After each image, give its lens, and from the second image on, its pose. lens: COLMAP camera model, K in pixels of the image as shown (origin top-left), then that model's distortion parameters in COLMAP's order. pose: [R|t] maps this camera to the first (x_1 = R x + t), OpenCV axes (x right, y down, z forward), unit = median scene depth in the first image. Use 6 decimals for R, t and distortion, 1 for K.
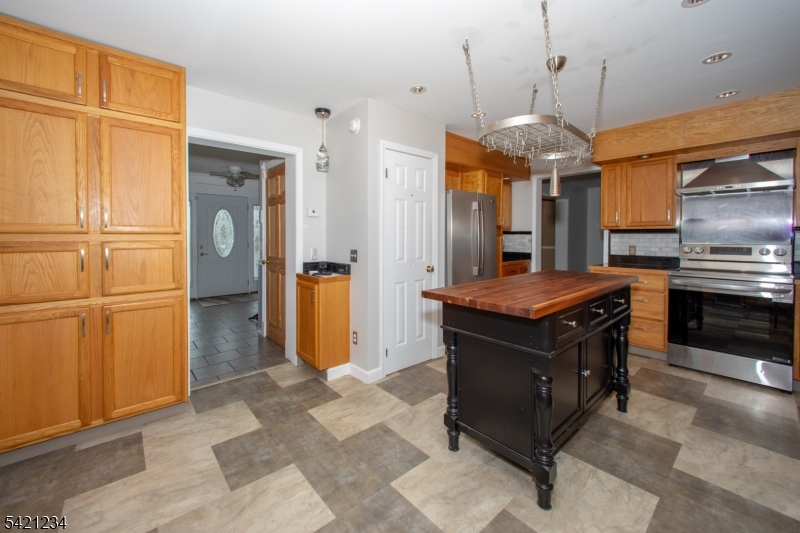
lens RADIAL K [[319.0, 0, 398.4], [0, 319.0, 244.6], [0, 0, 1]] dist [-0.000748, 0.003595]
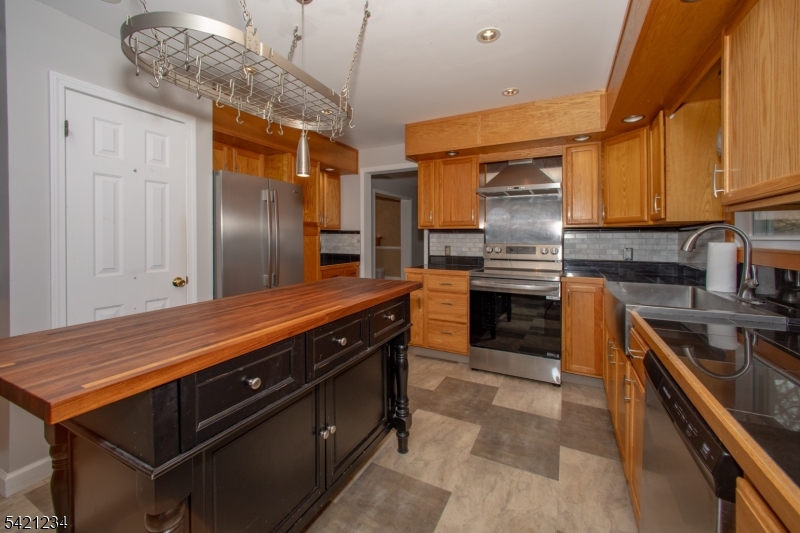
lens RADIAL K [[326.1, 0, 394.1], [0, 326.1, 241.7], [0, 0, 1]] dist [0.014326, -0.000317]
pose [[0.928922, -0.001939, 0.370270, 0.253471], [0.006379, 0.999922, -0.010766, 0.000793], [-0.370220, 0.012363, 0.928862, 0.157825]]
